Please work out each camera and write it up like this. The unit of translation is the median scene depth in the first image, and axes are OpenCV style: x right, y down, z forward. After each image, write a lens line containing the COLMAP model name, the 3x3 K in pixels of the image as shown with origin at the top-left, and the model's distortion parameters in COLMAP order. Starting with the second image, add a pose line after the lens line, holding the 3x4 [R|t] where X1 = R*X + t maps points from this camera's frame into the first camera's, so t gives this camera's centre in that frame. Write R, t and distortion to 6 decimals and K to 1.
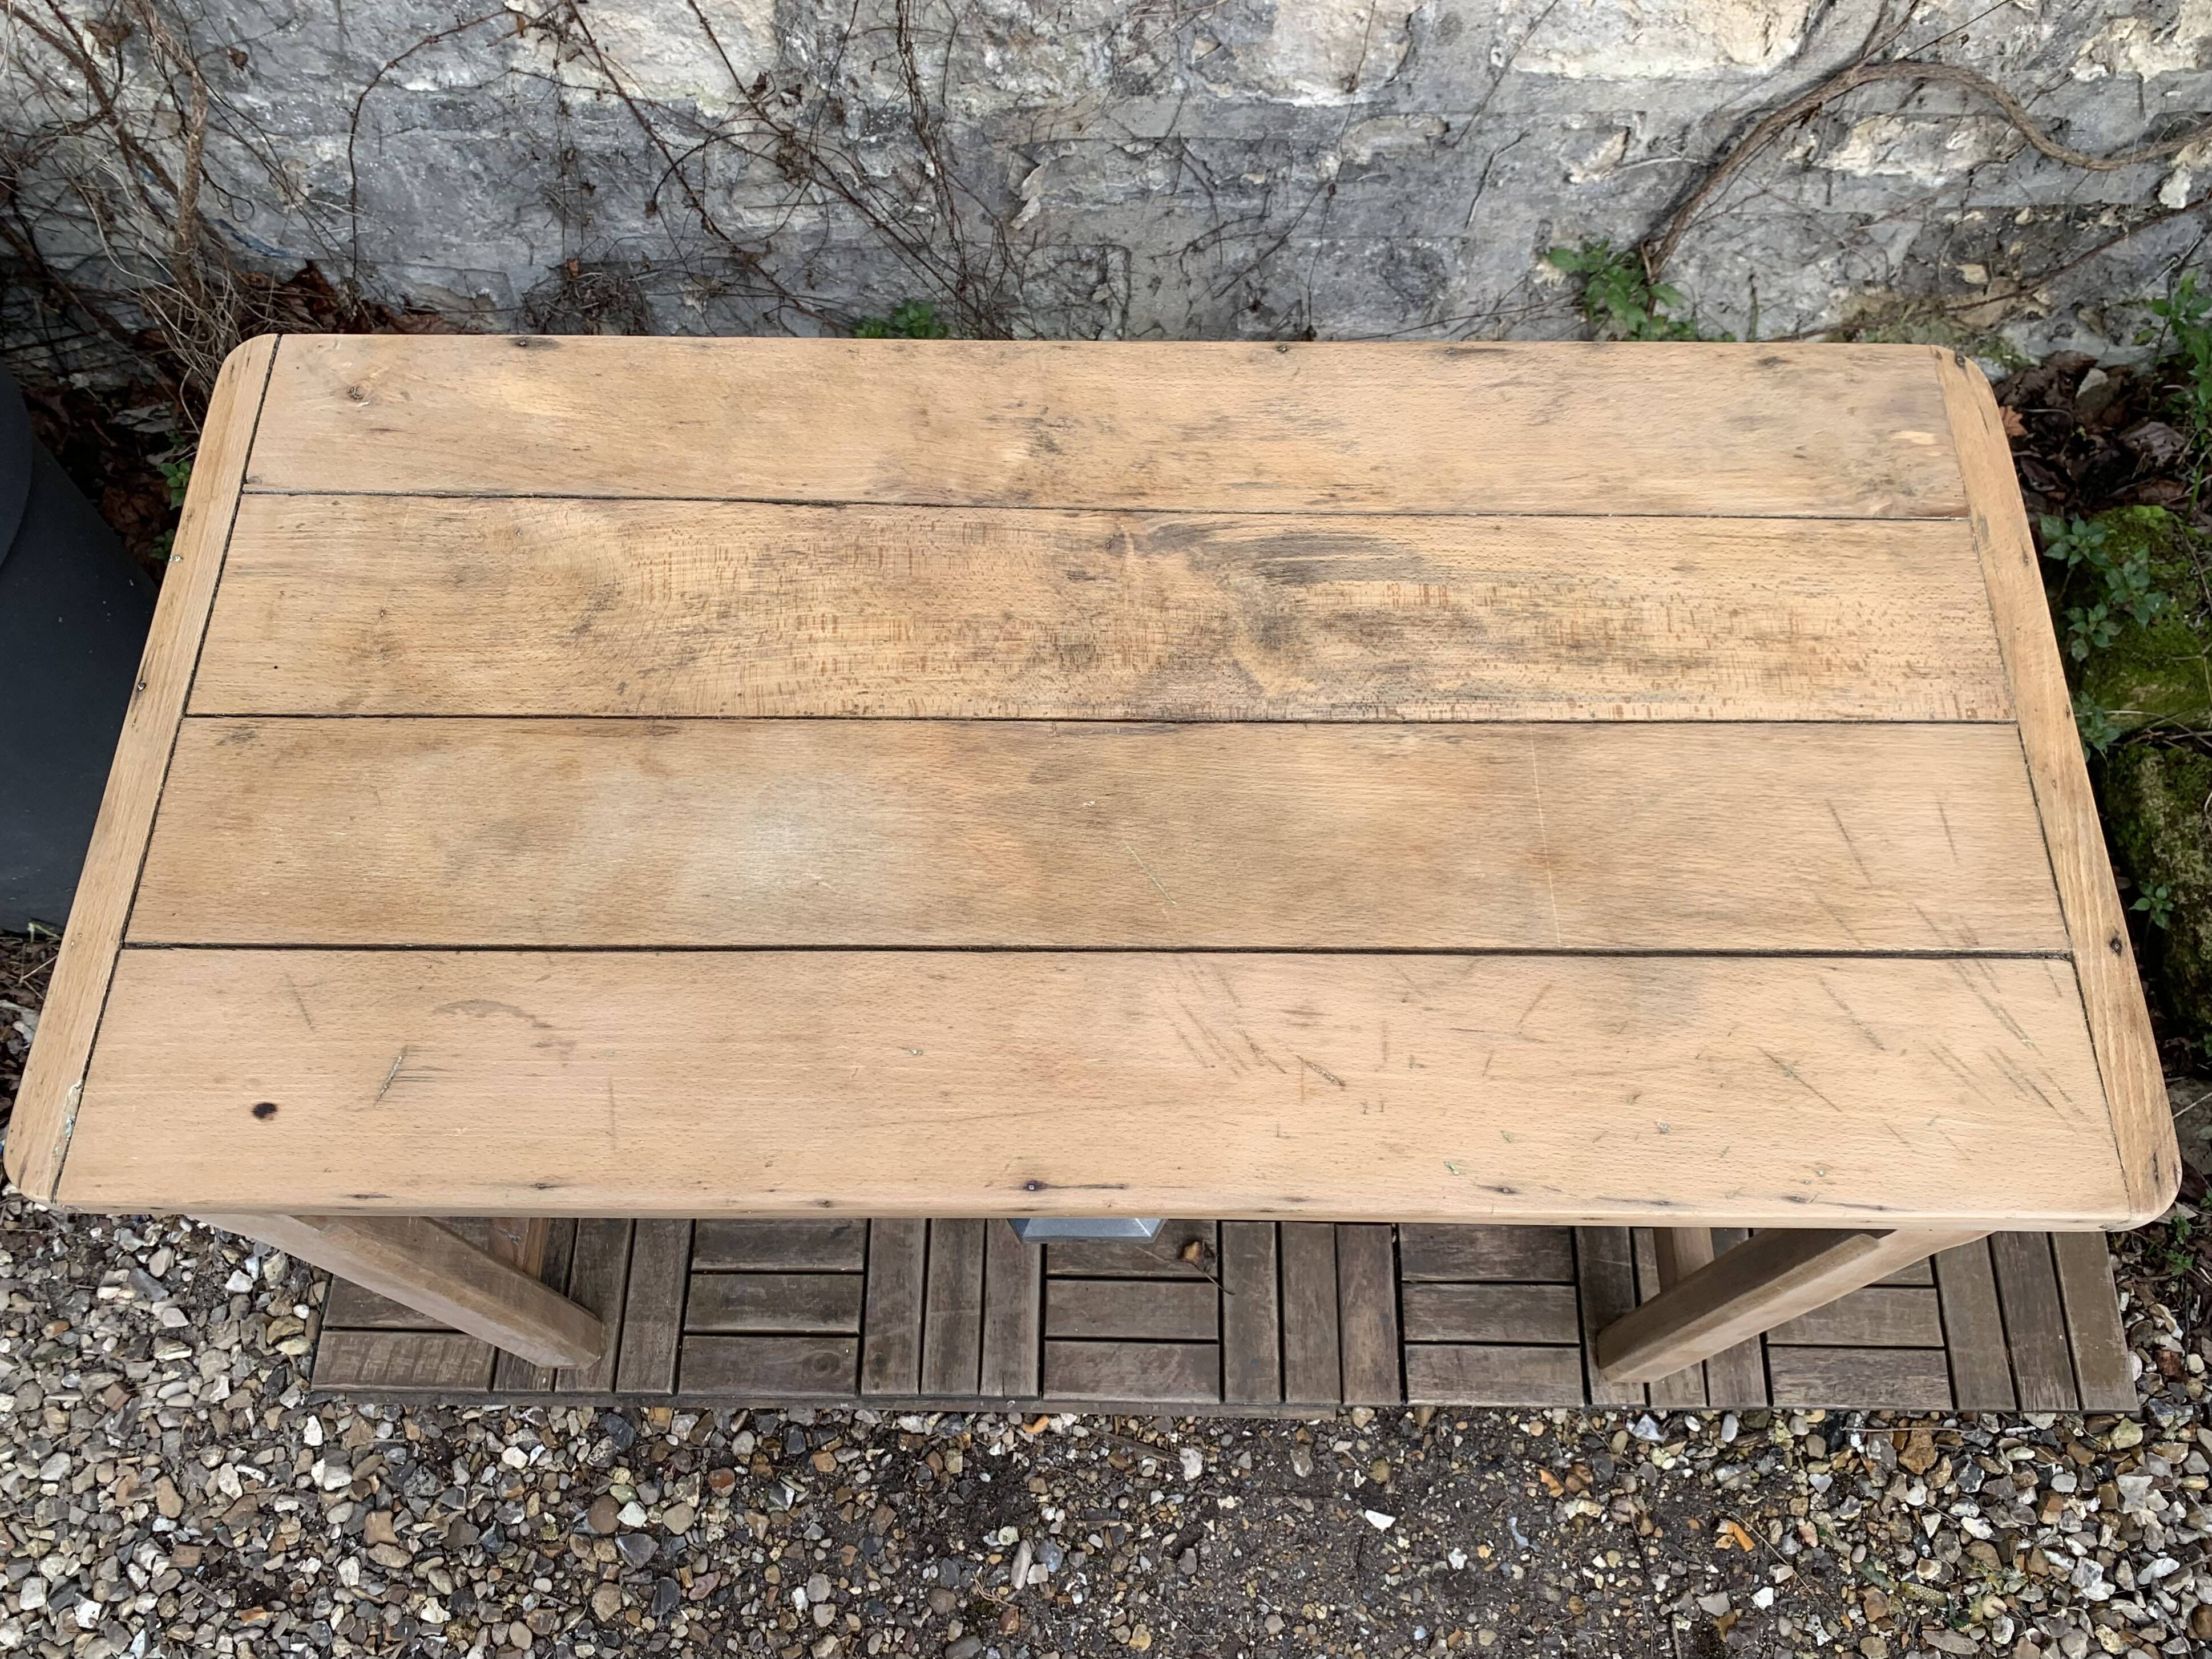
lens RADIAL K [[1740.4, 0, 1117.3], [0, 1740.4, 807.2], [0, 0, 1]] dist [-0.006189, -0.001150]
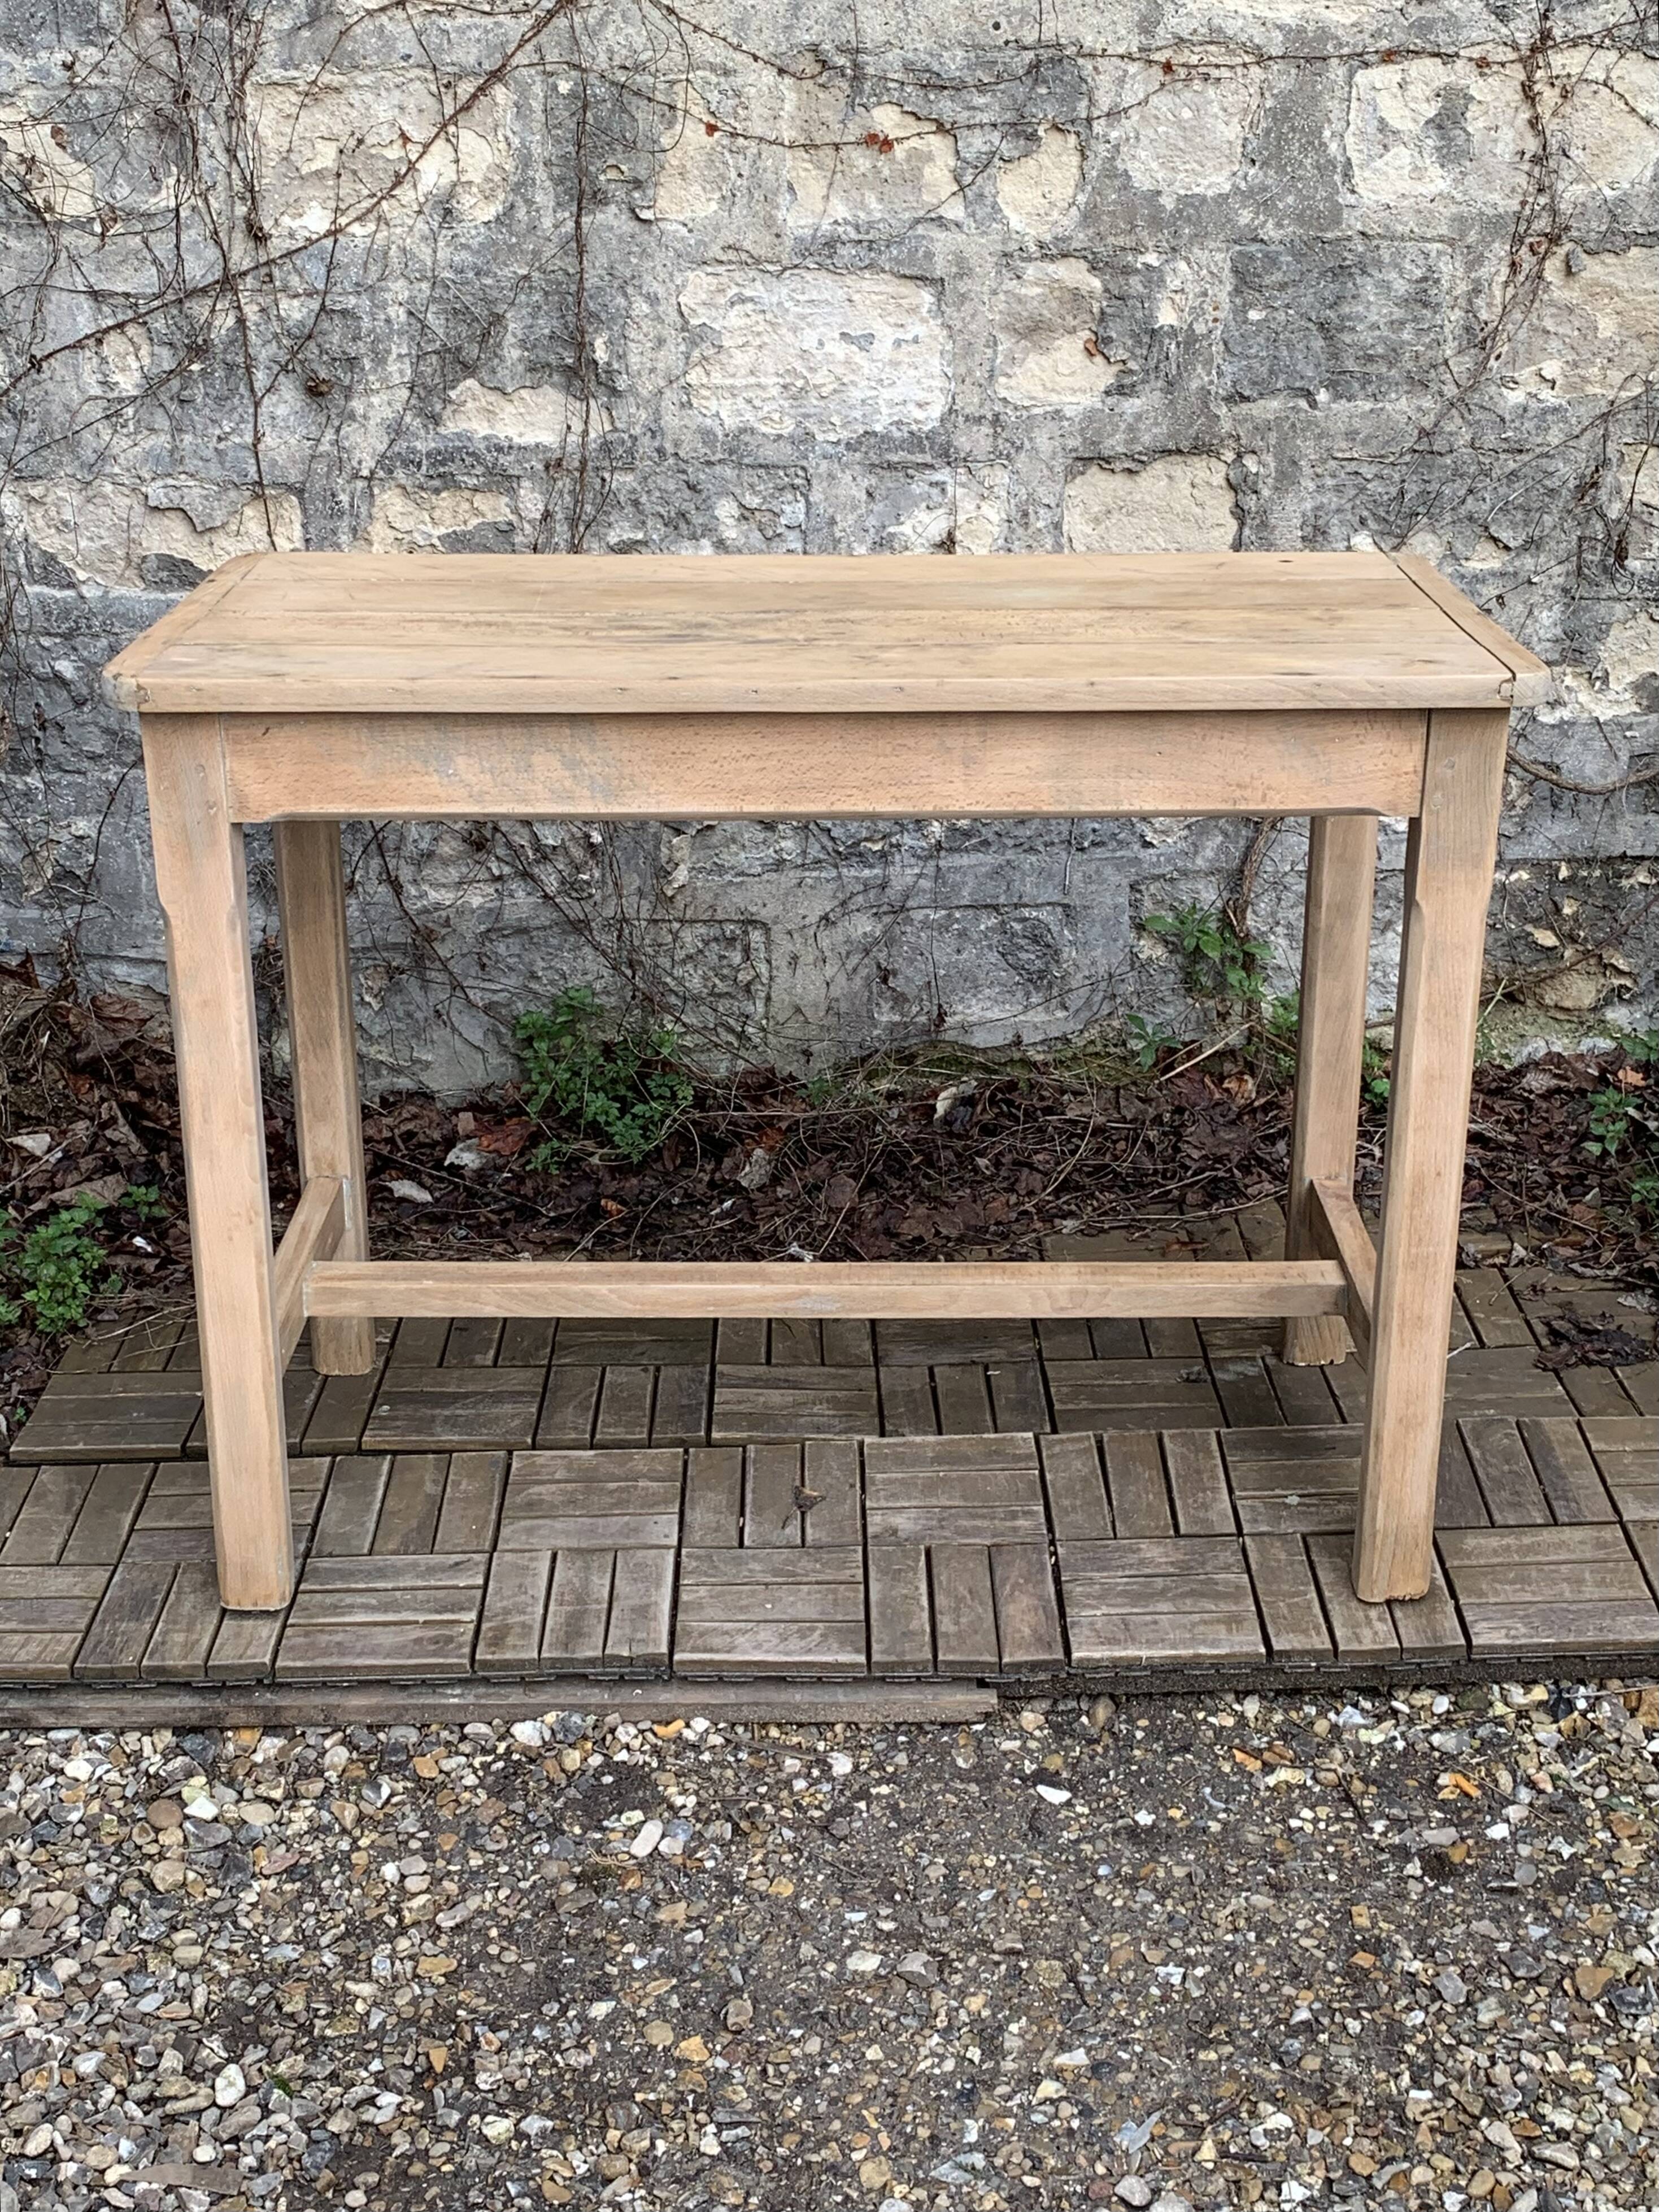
lens RADIAL K [[2764.8, 0, 832.8], [0, 2764.8, 1071.5], [0, 0, 1]] dist [0.044625, 0.000000]
pose [[0.999465, -0.032677, 0.001426, 0.048047], [0.025151, 0.739961, -0.672179, 1.062220], [0.020910, 0.671855, 0.740387, -0.282512]]
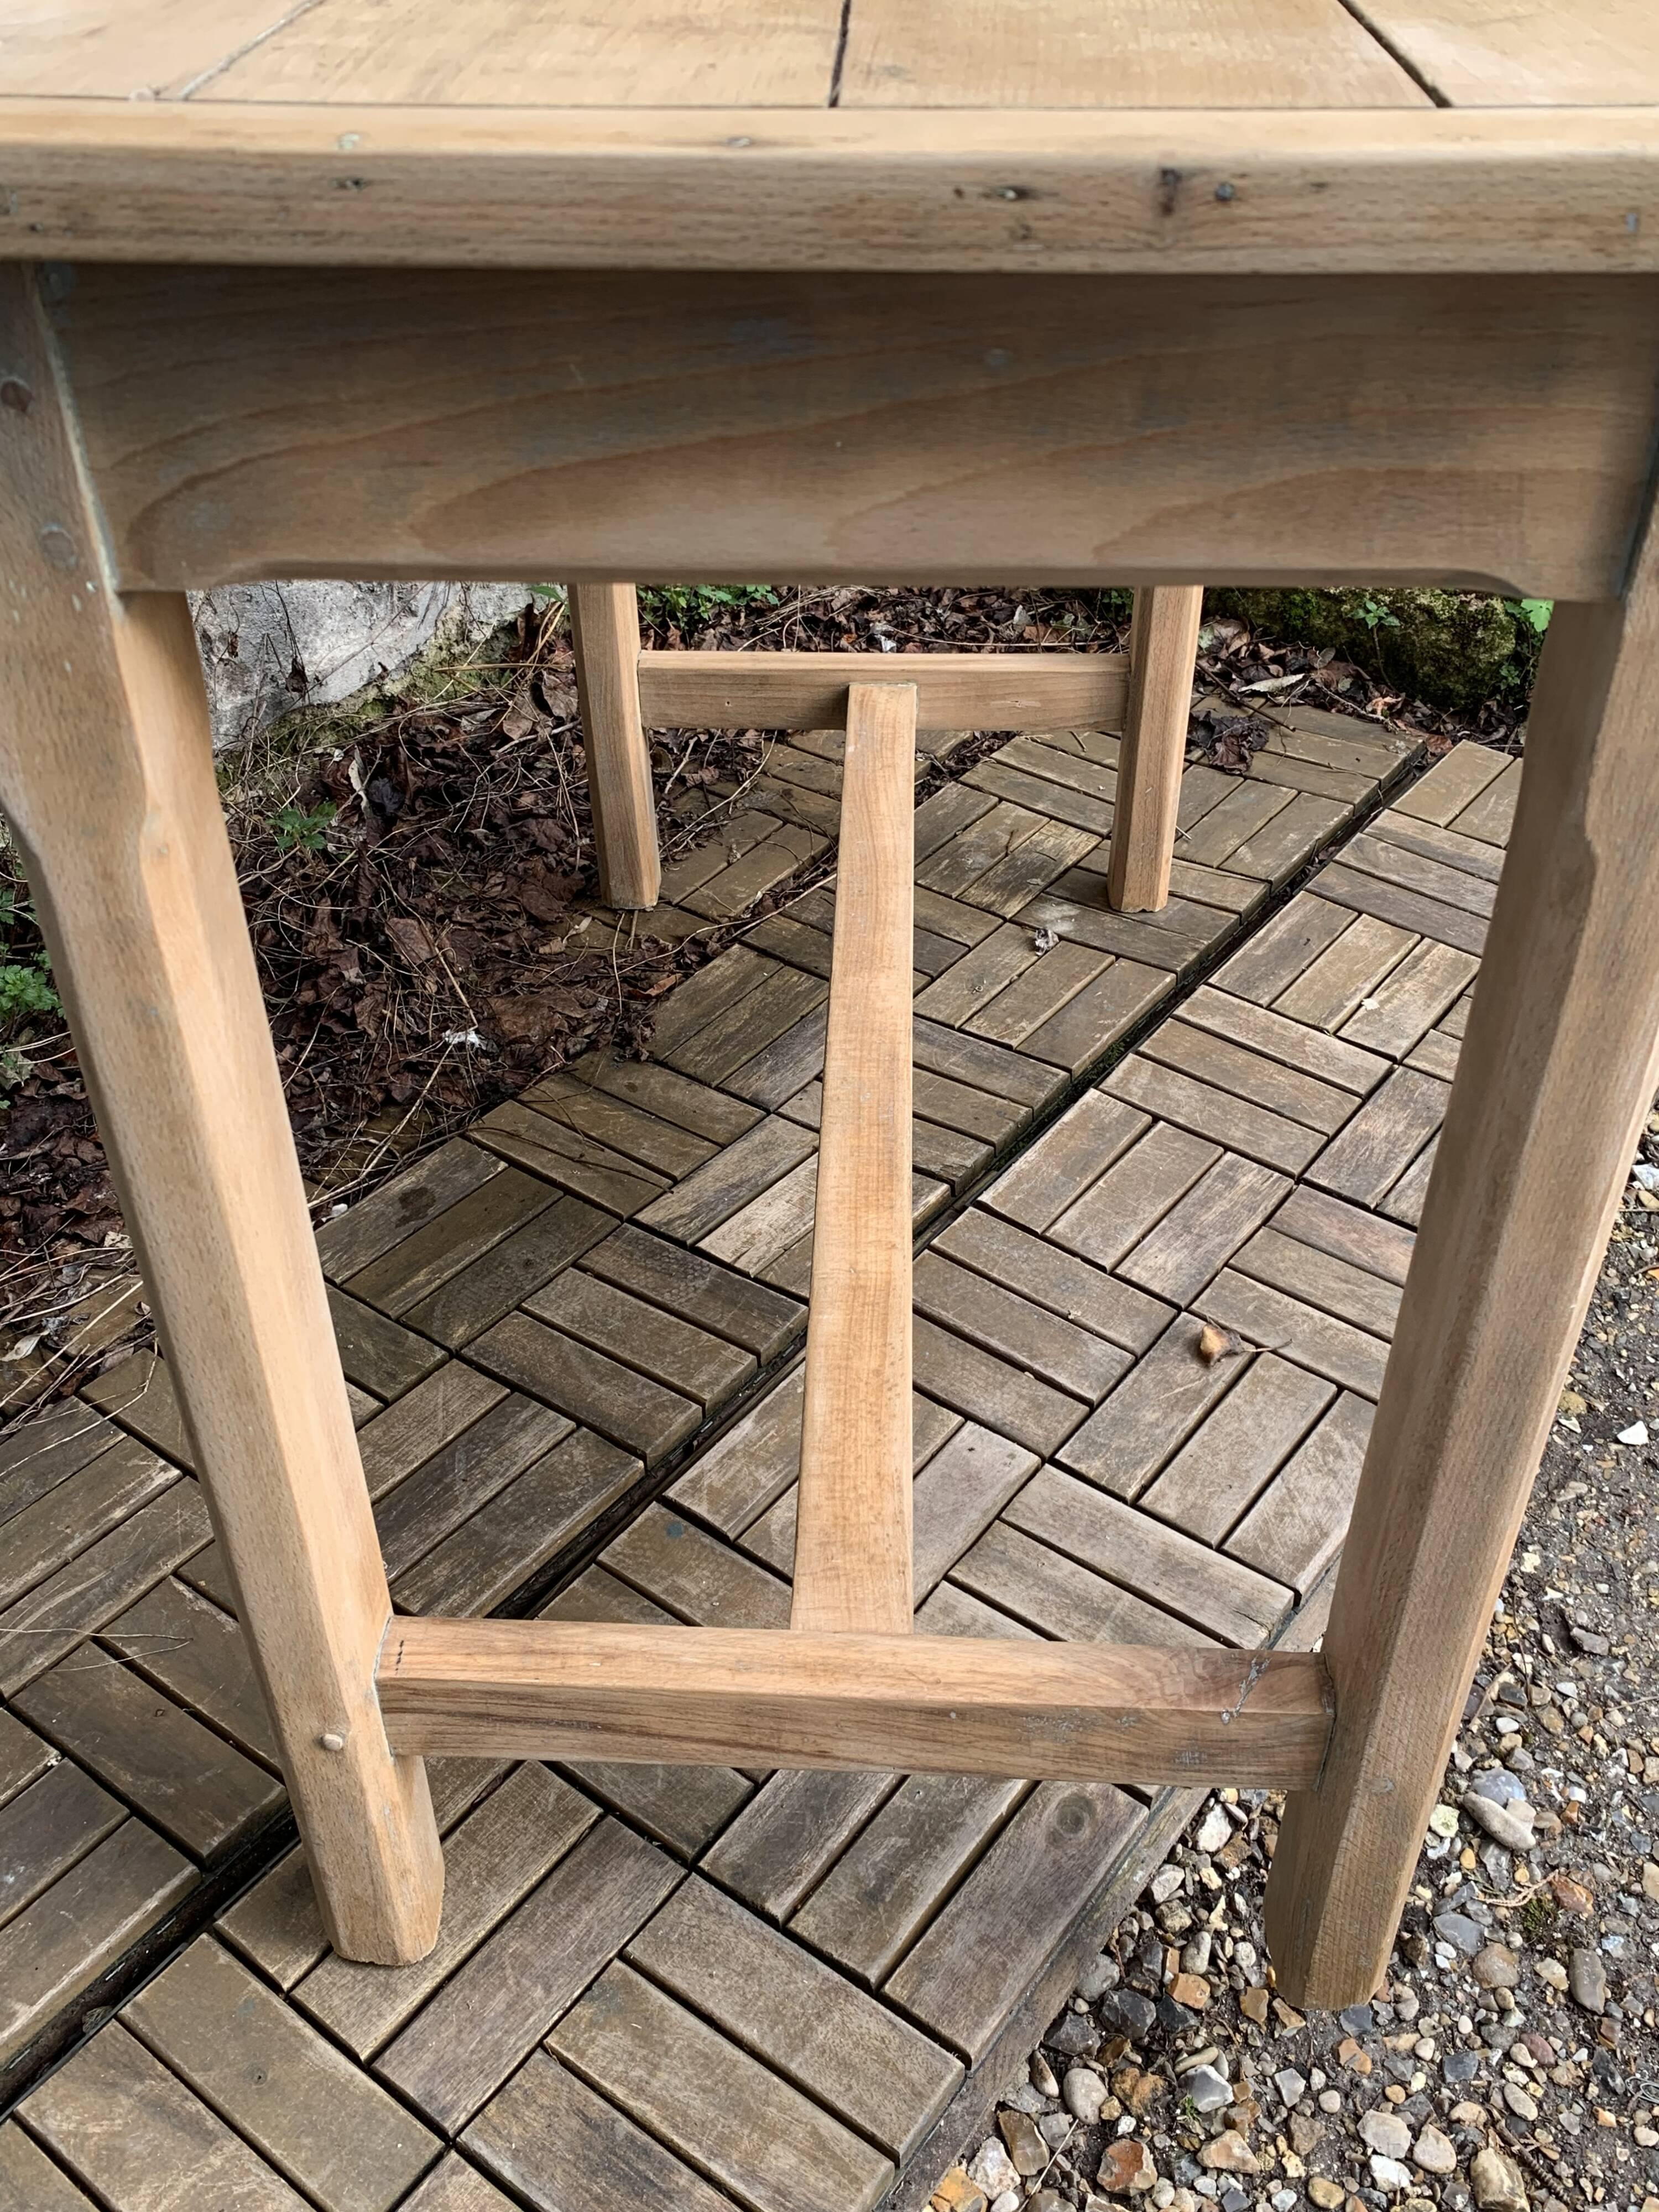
lens RADIAL K [[1987.8, 0, 801.0], [0, 1987.8, 1102.8], [0, 0, 1]] dist [0.004285, -0.004319]
pose [[0.602158, -0.496901, 0.624895, -0.486431], [0.726081, 0.666306, -0.169832, 0.207710], [-0.331982, 0.555990, 0.762012, 0.411496]]
